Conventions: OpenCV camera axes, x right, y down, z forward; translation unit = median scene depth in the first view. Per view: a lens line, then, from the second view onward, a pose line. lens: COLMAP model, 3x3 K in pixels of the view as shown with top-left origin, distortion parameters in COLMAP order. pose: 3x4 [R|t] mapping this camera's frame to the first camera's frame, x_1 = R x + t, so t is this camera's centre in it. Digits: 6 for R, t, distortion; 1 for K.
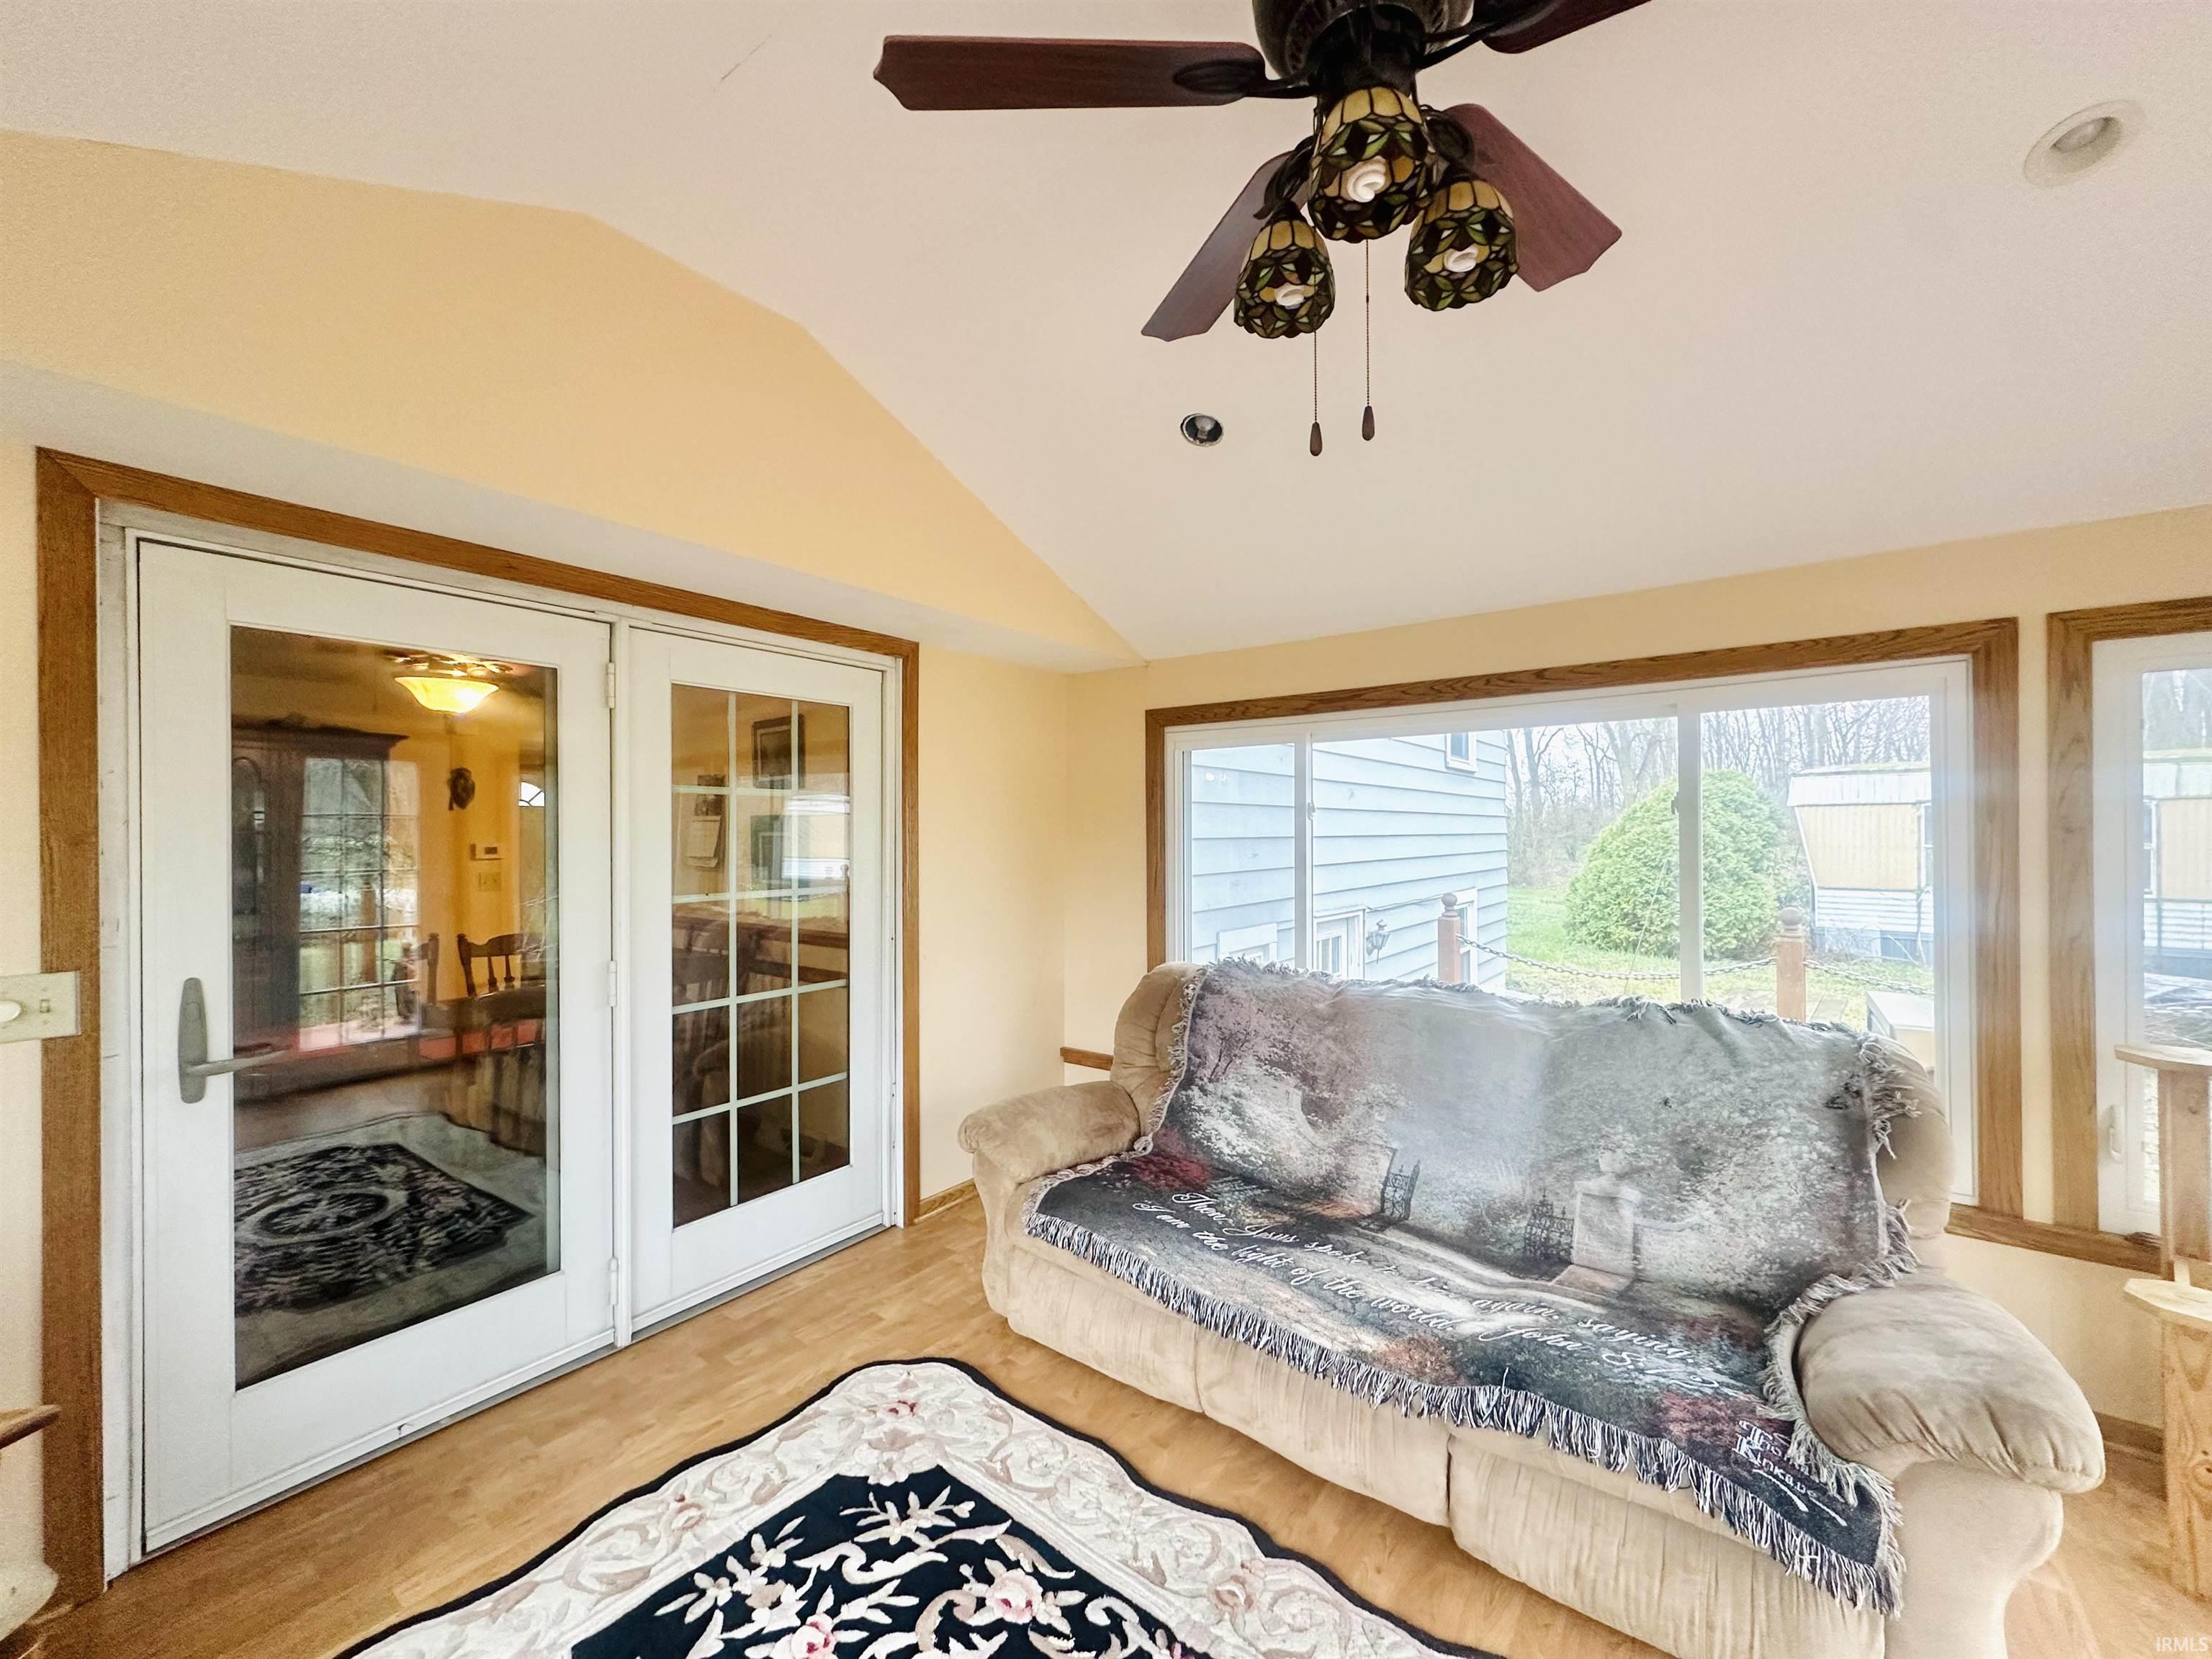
lens RADIAL K [[875.3, 0, 1106.0], [0, 875.3, 829.5], [0, 0, 1]] dist [-0.000535, 0.000013]
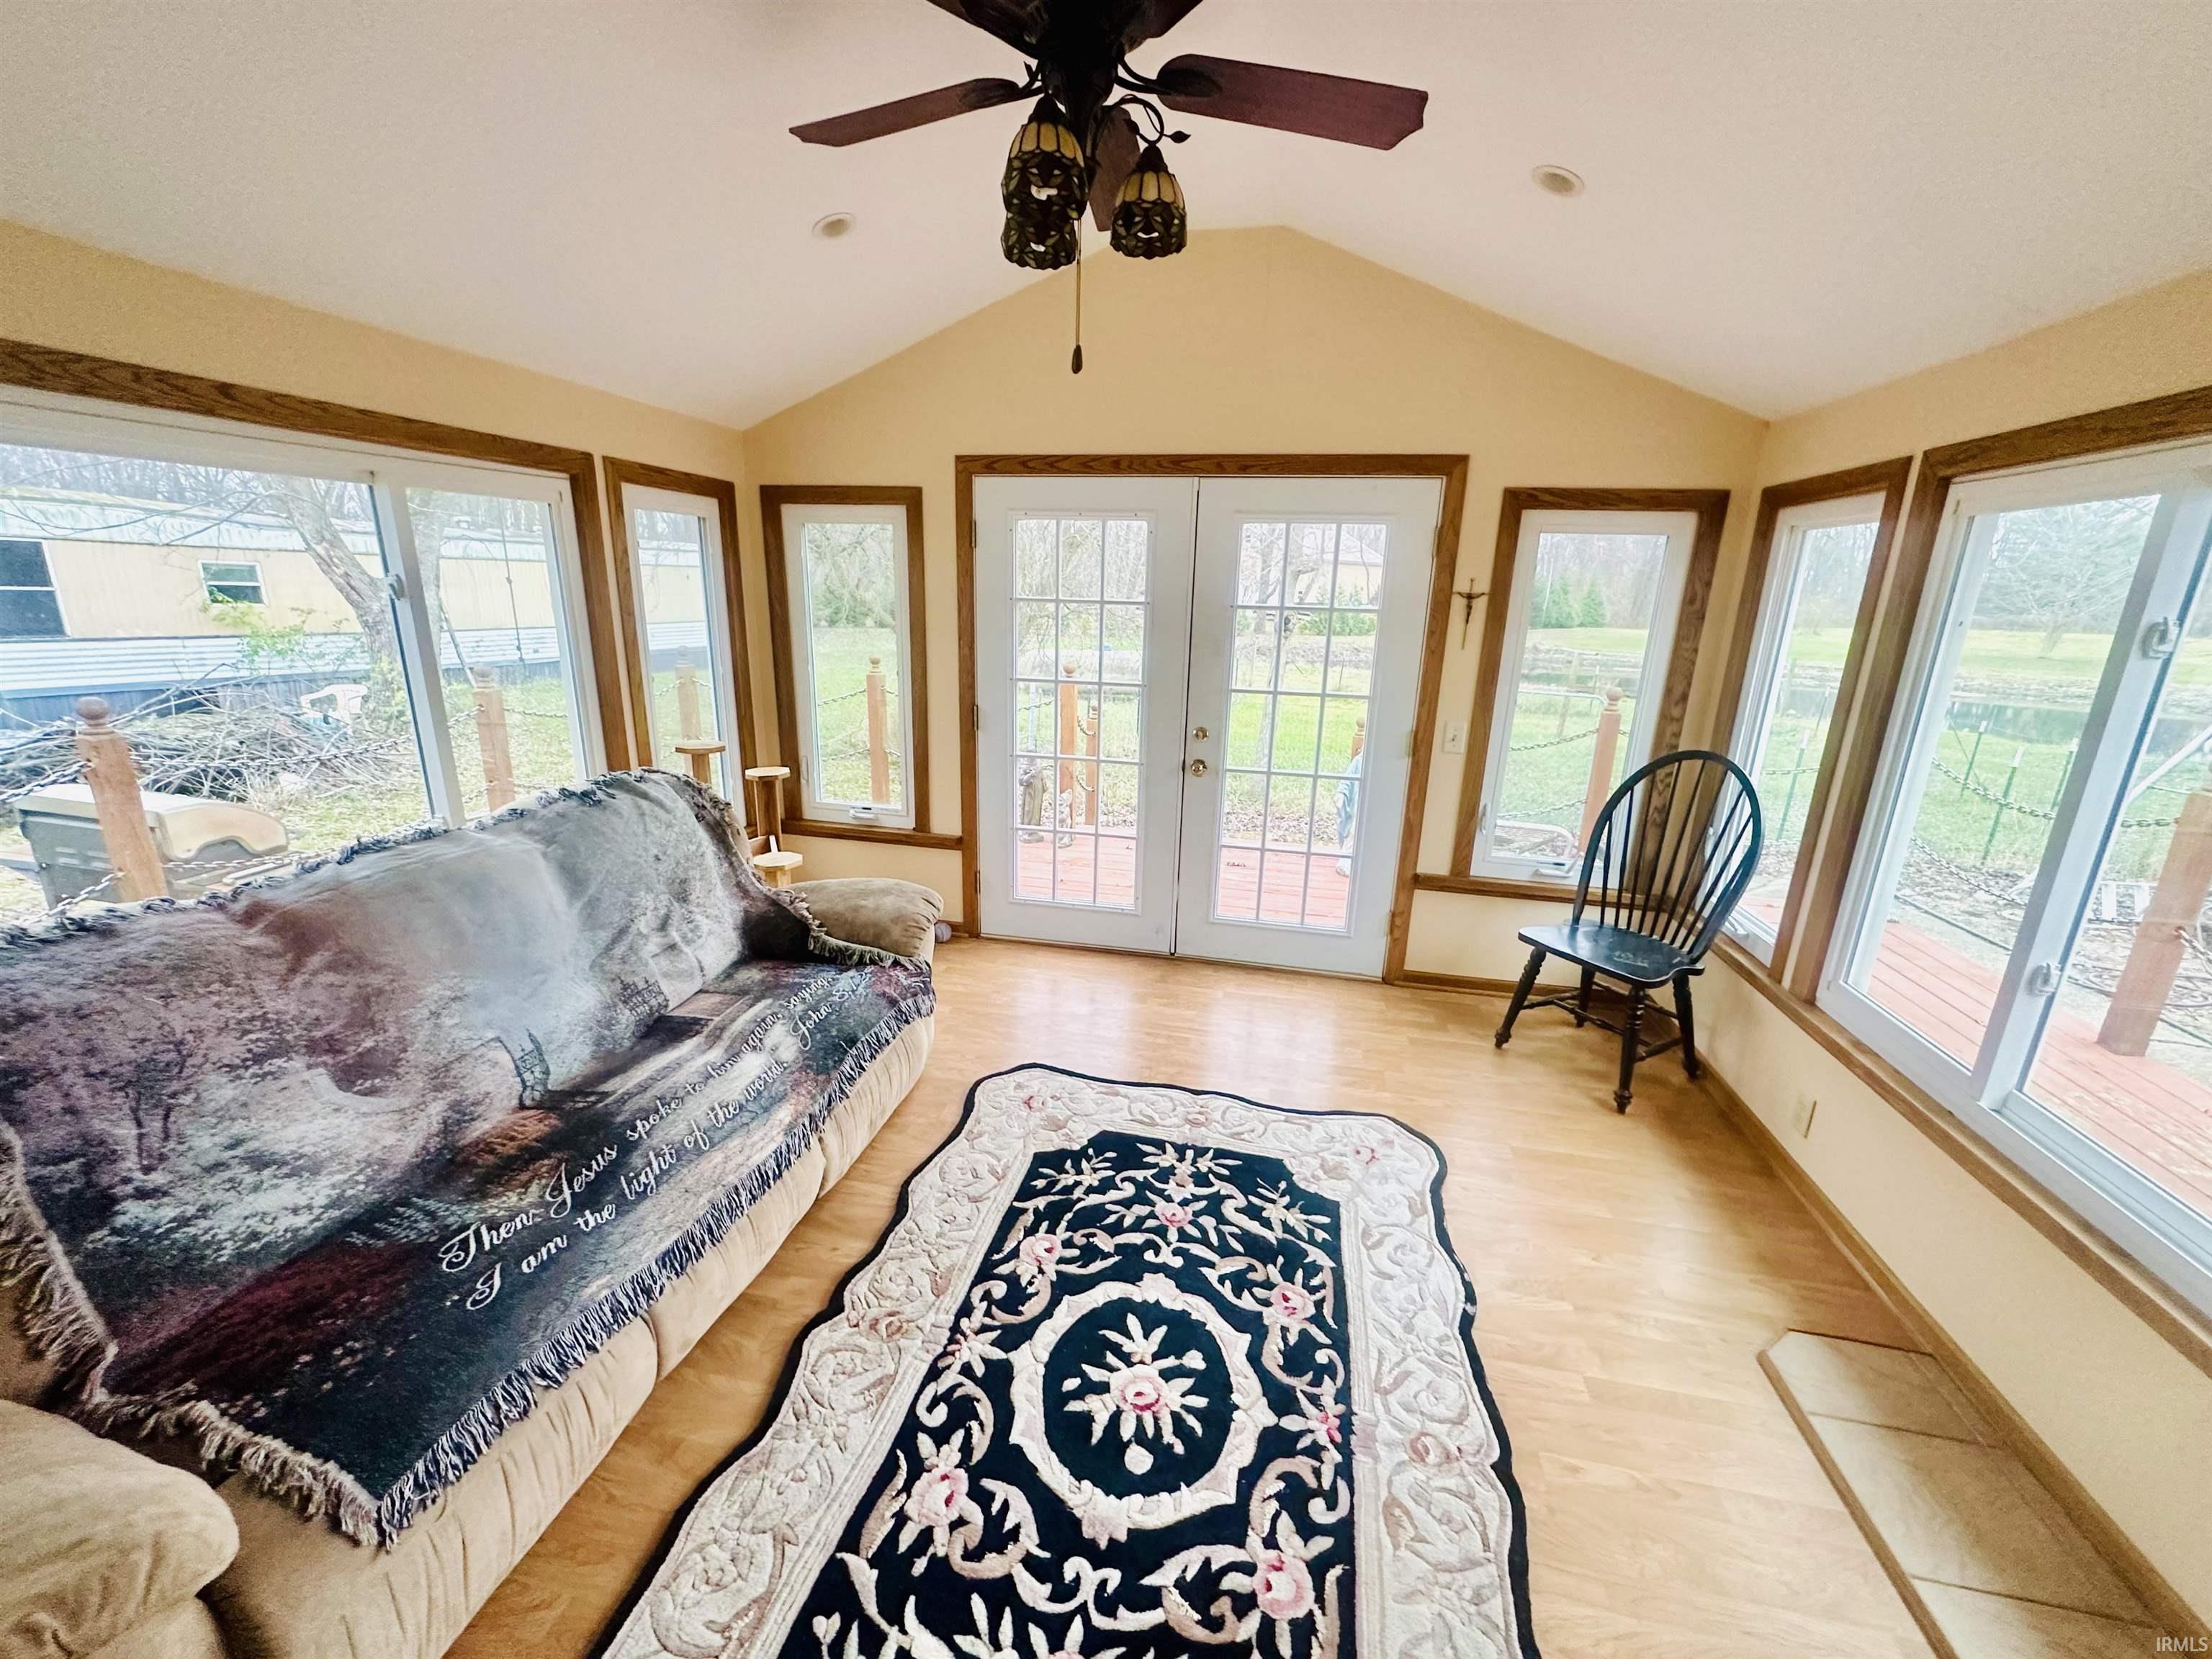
lens RADIAL K [[875.3, 0, 1106.0], [0, 875.3, 829.5], [0, 0, 1]] dist [-0.000535, 0.000013]
pose [[-0.428578, -0.246179, 0.869320, -0.765943], [-0.029508, 0.965465, 0.258858, -0.066079], [-0.903023, 0.085288, -0.421041, 1.085621]]
